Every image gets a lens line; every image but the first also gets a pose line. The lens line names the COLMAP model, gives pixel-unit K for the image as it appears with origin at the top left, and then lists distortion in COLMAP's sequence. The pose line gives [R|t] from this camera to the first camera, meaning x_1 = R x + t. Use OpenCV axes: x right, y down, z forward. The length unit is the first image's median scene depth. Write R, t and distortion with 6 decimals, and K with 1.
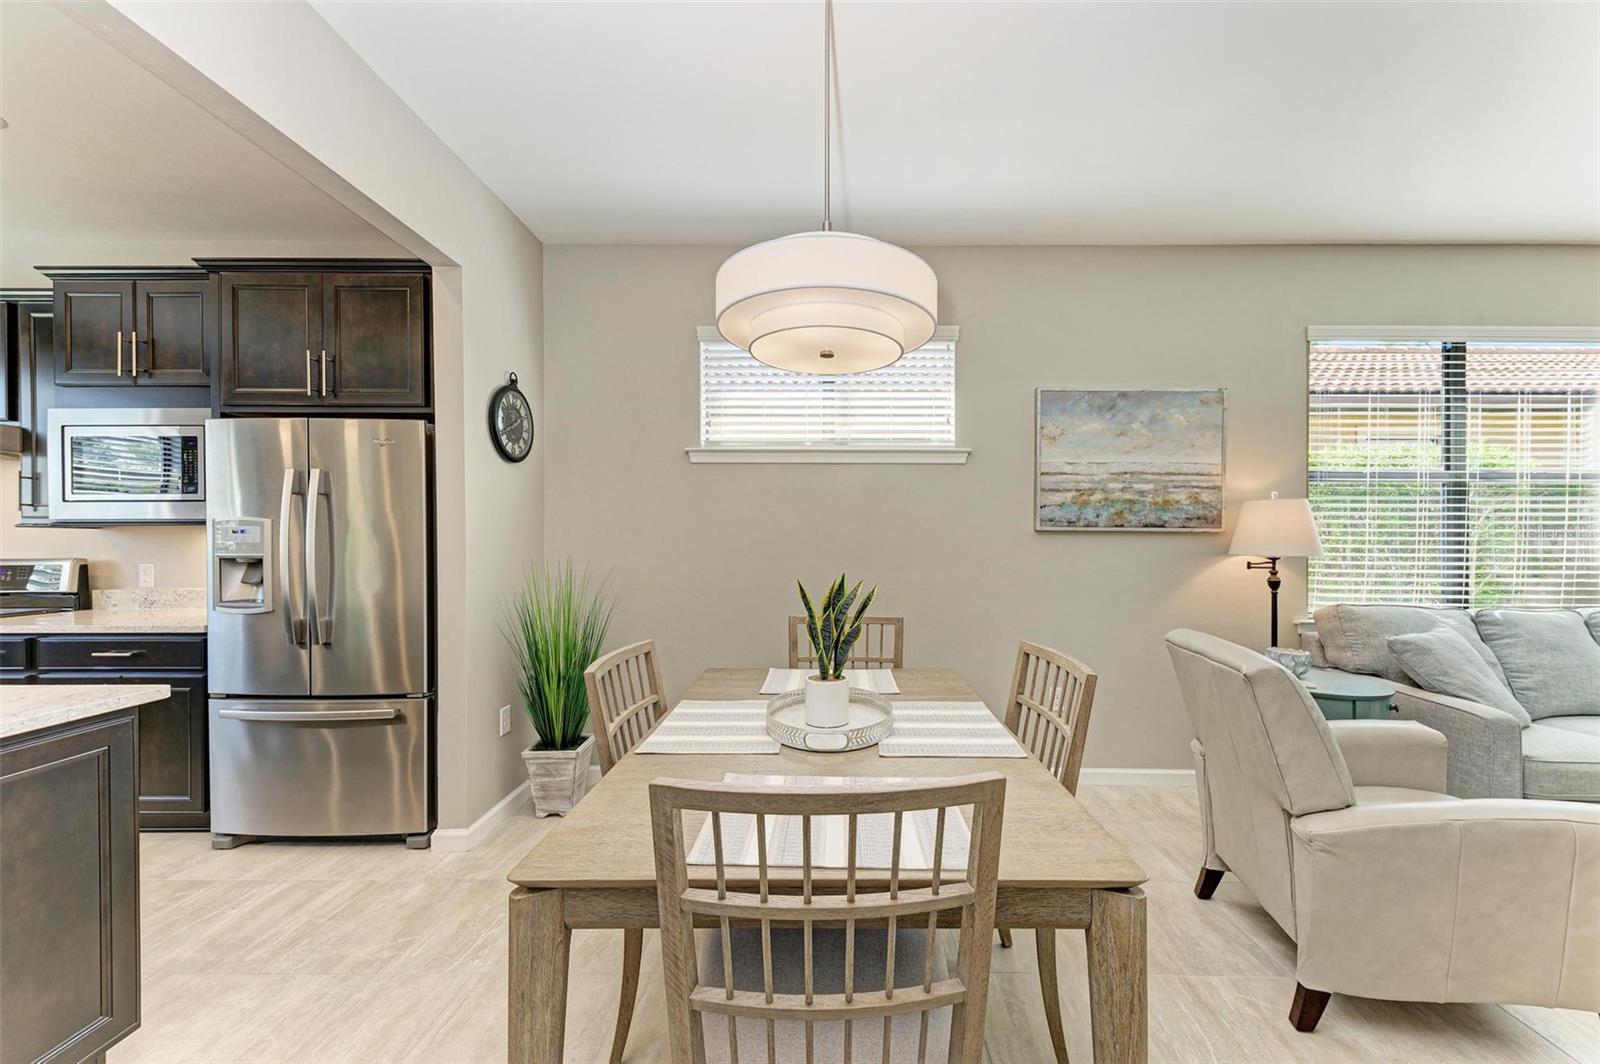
lens RADIAL K [[602.1, 0, 851.0], [0, 602.1, 542.8], [0, 0, 1]] dist [-0.001368, -0.001243]
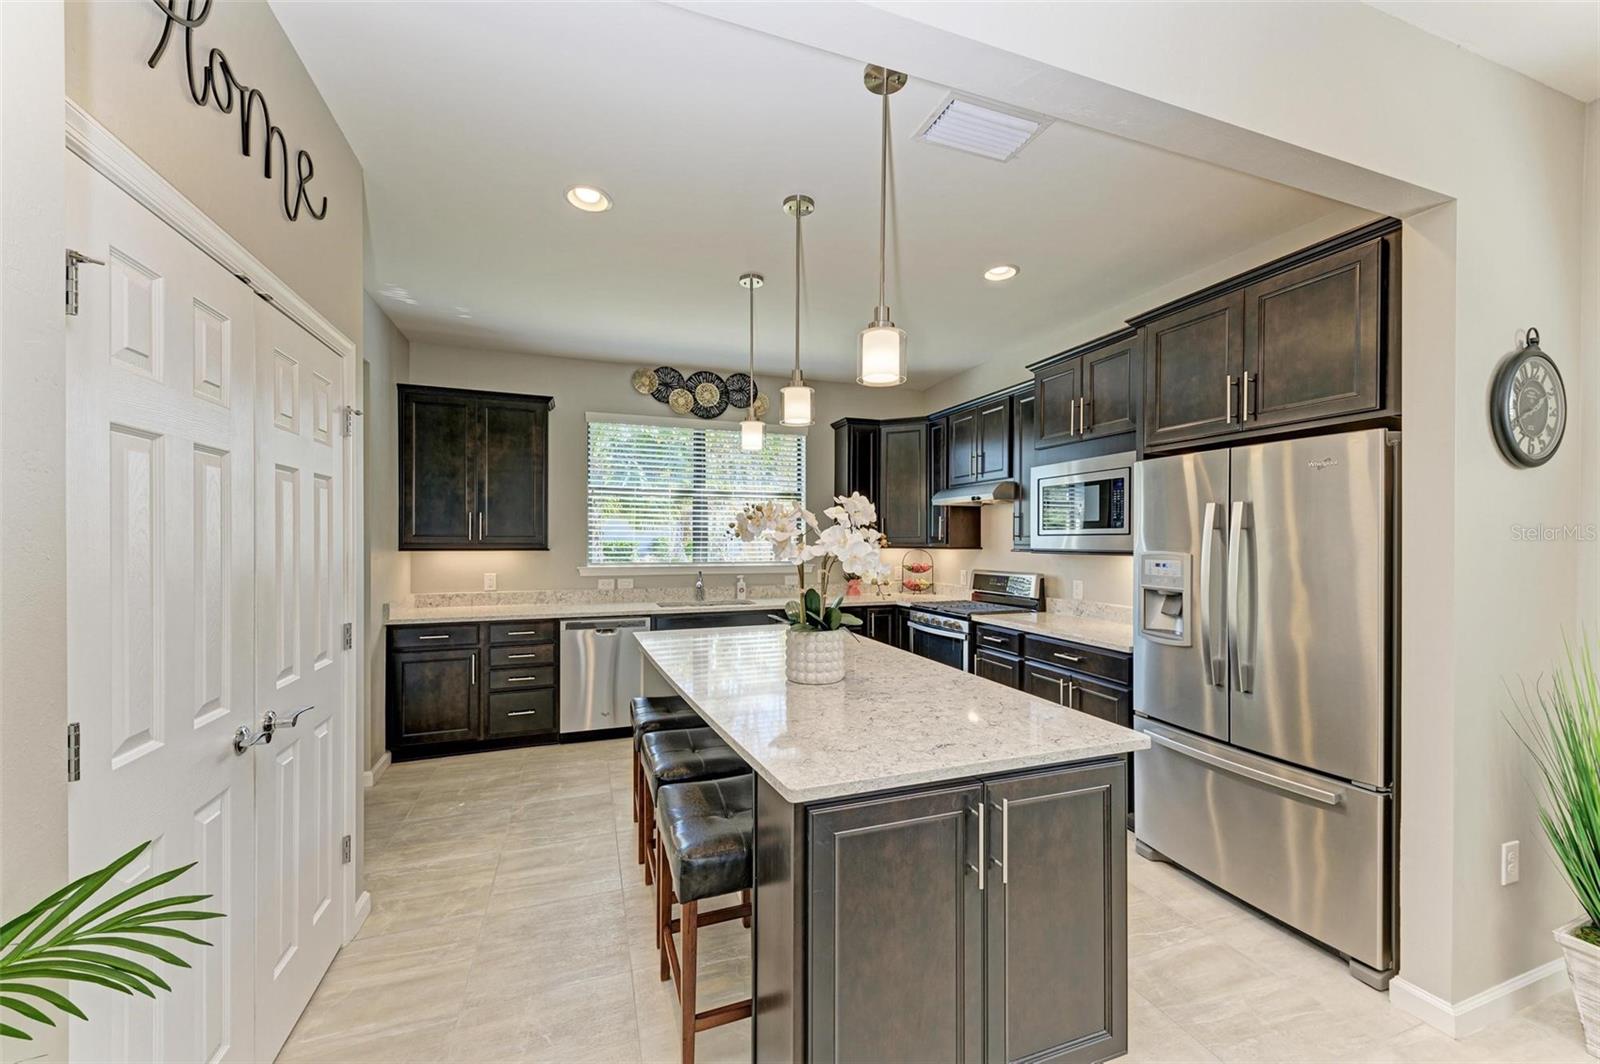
lens RADIAL K [[600.9, 0, 792.8], [0, 600.9, 539.4], [0, 0, 1]] dist [0.003920, 0.000180]
pose [[0.312087, -0.000777, -0.950053, -0.209766], [-0.006588, 0.999974, -0.002983, -0.053644], [0.950031, 0.007190, 0.312074, 0.053811]]
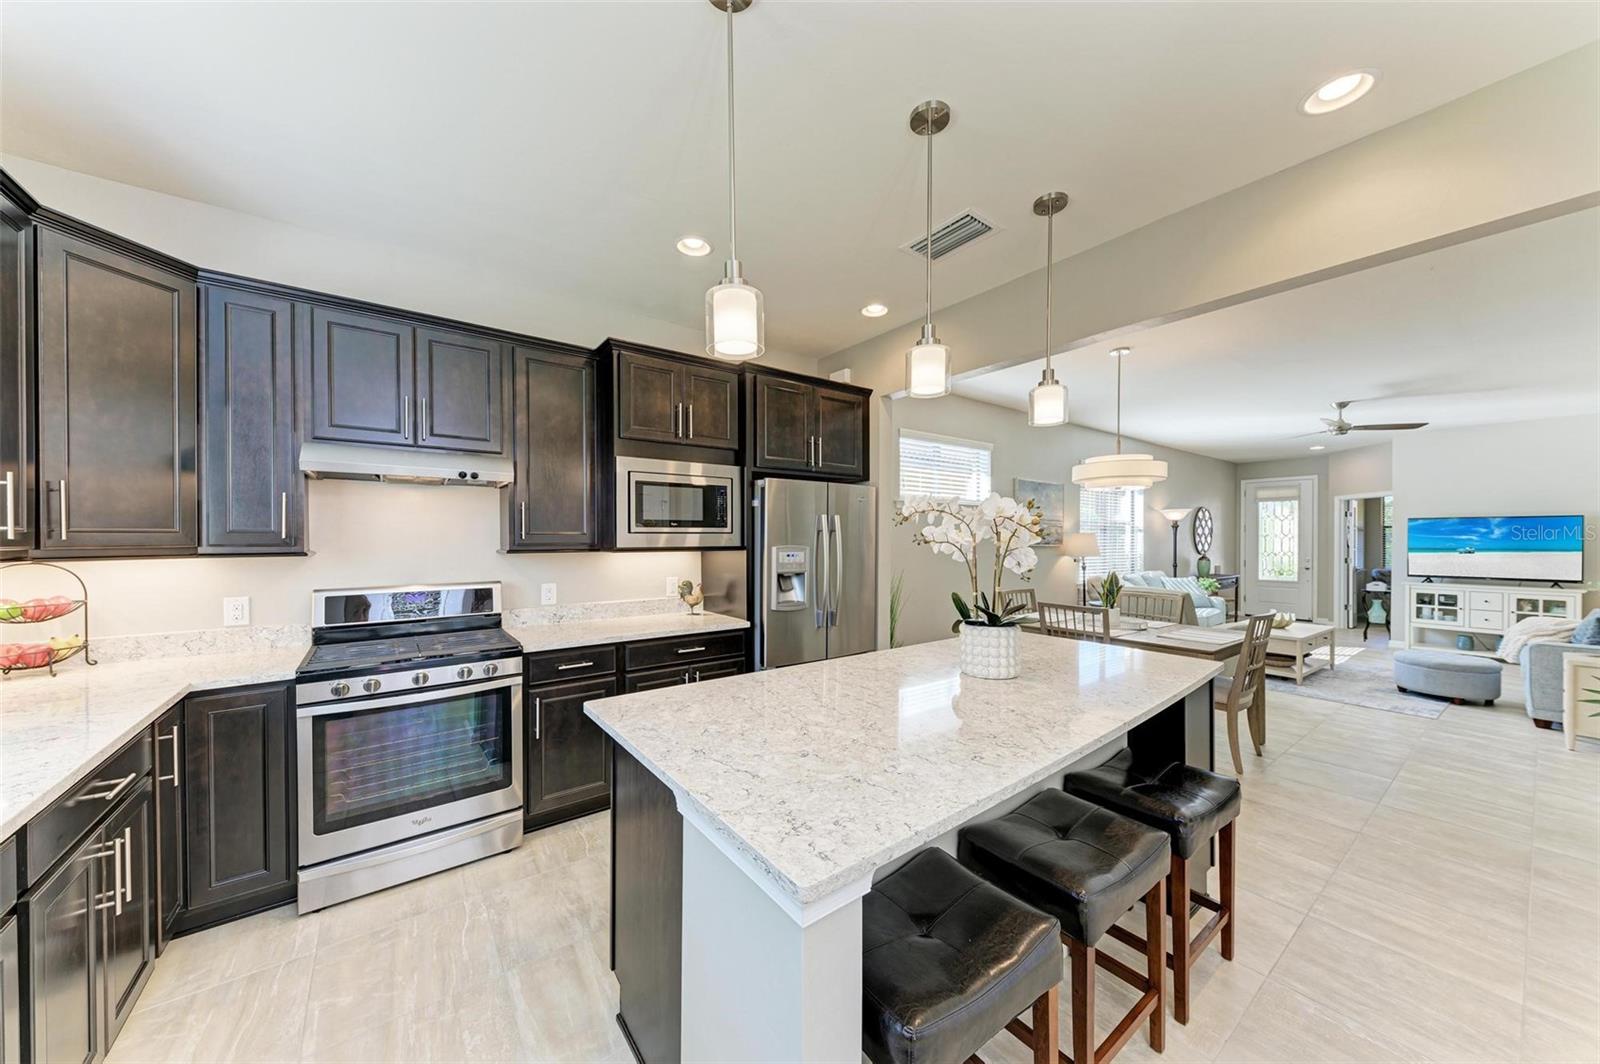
lens RADIAL K [[550.3, 0, 801.5], [0, 550.3, 538.9], [0, 0, 1]] dist [0.000450, 0.000023]
pose [[0.805902, -0.002040, 0.592046, -1.735888], [0.003717, 0.999992, -0.001615, -0.054741], [-0.592038, 0.003502, 0.805903, -0.120285]]
